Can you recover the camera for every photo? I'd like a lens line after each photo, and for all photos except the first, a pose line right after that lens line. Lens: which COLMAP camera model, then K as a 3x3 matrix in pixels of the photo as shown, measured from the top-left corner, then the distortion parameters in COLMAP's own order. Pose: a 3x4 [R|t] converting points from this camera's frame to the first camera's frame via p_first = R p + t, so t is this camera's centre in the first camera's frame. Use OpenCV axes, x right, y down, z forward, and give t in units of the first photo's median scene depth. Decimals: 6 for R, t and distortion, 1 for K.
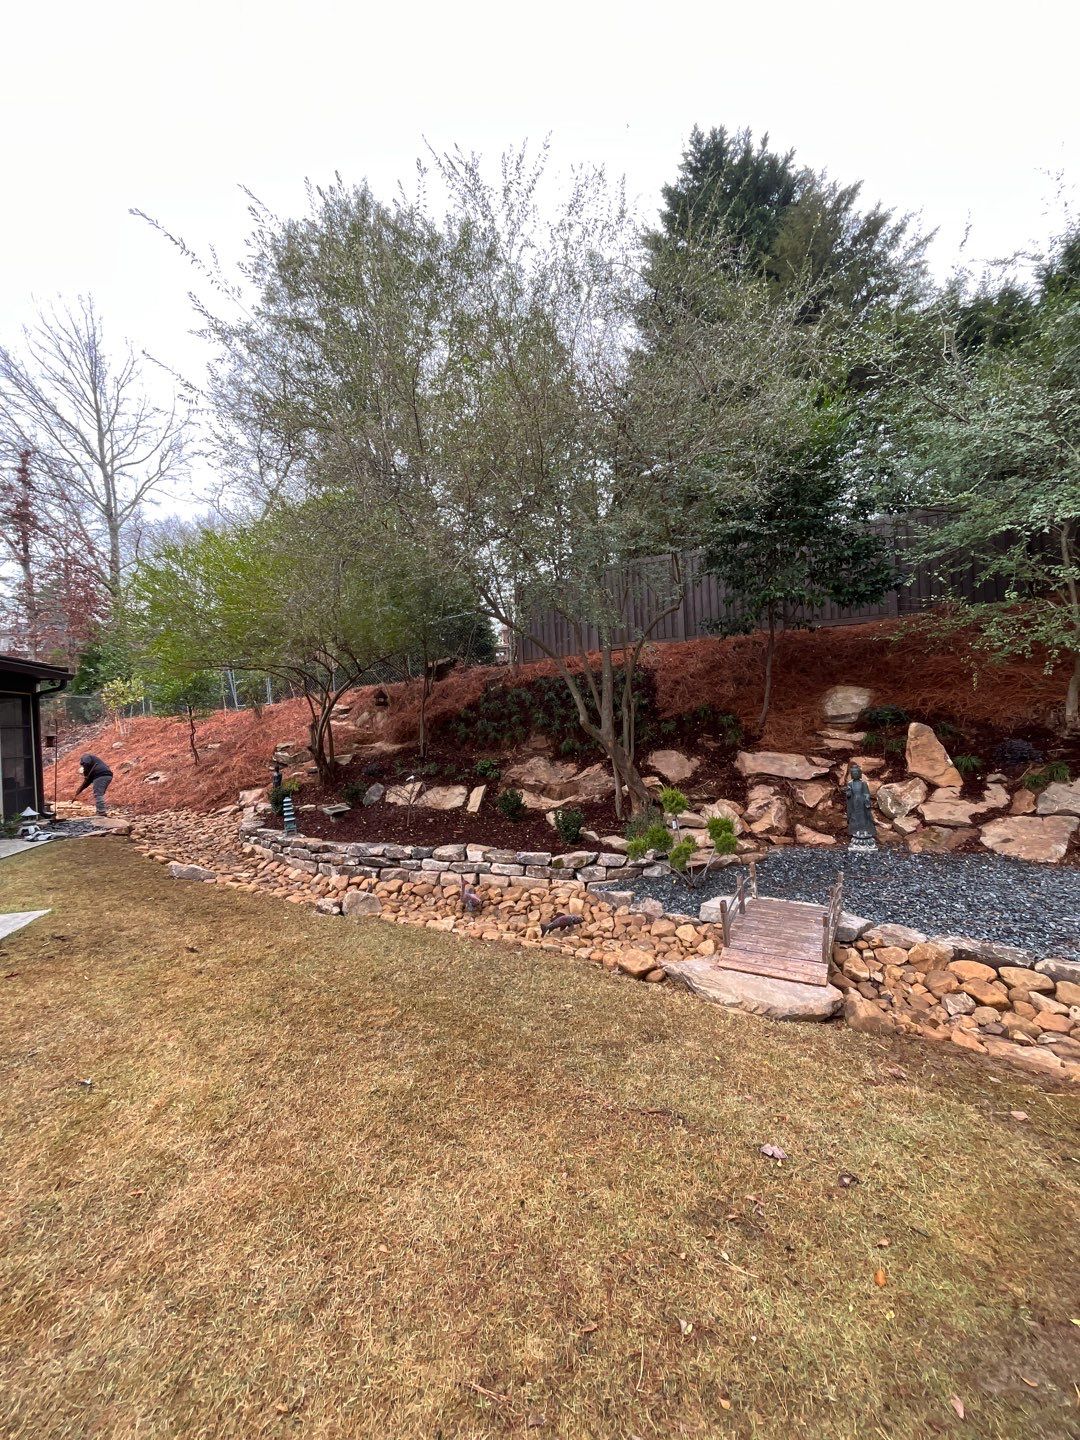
lens RADIAL K [[578.1, 0, 538.6], [0, 578.1, 713.9], [0, 0, 1]] dist [-0.001866, -0.000871]
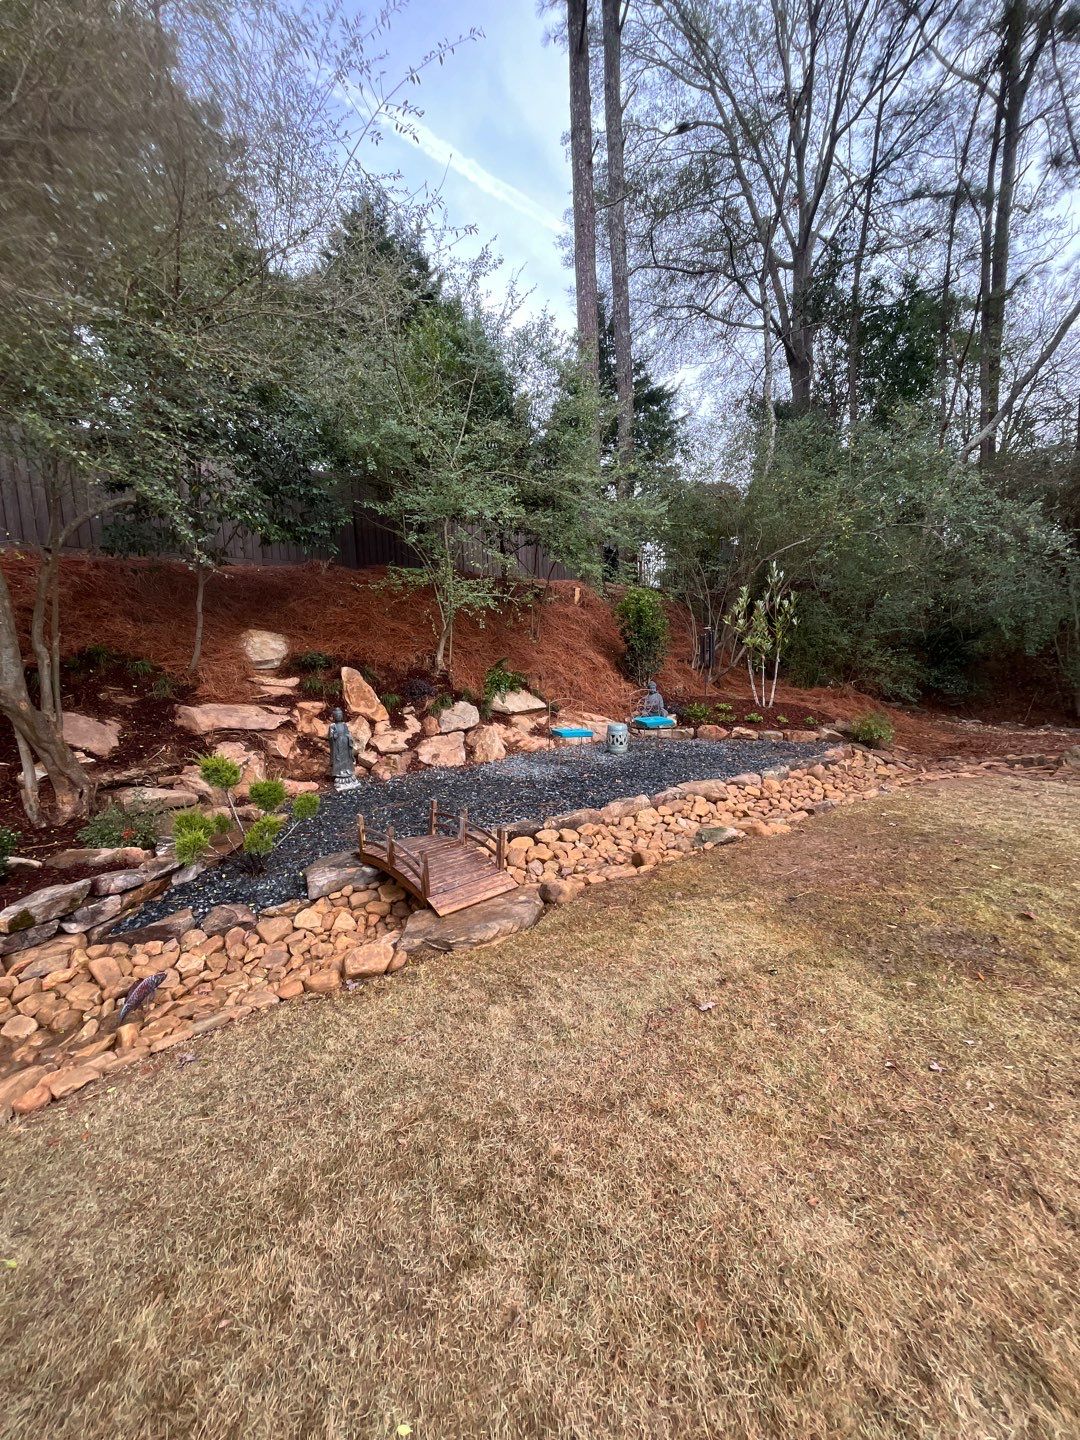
lens RADIAL K [[578.1, 0, 542.0], [0, 578.1, 715.9], [0, 0, 1]] dist [-0.001866, -0.000871]
pose [[0.293103, -0.085200, 0.952277, -0.253897], [0.006259, 0.996171, 0.087201, 0.012433], [-0.956060, -0.019599, 0.292514, 0.279417]]
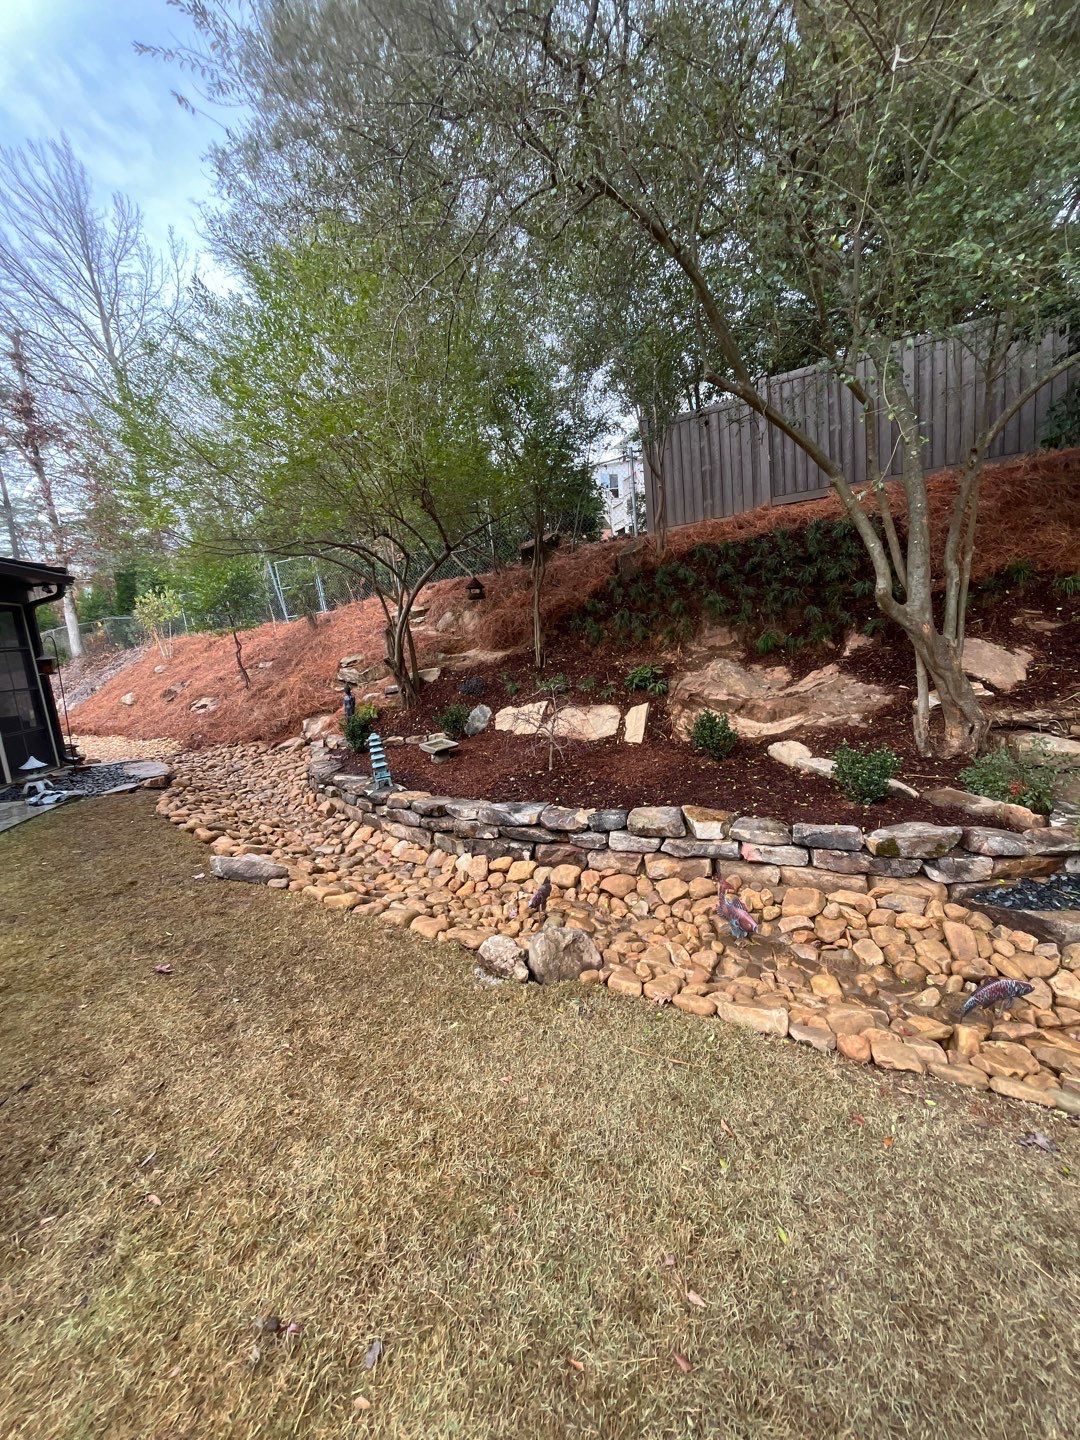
lens RADIAL K [[578.1, 0, 538.9], [0, 578.1, 713.9], [0, 0, 1]] dist [-0.001866, -0.000871]
pose [[0.996112, -0.035556, -0.080603, -0.188495], [0.047887, 0.986497, 0.156620, 0.024566], [0.073946, -0.159871, 0.984364, 0.353642]]
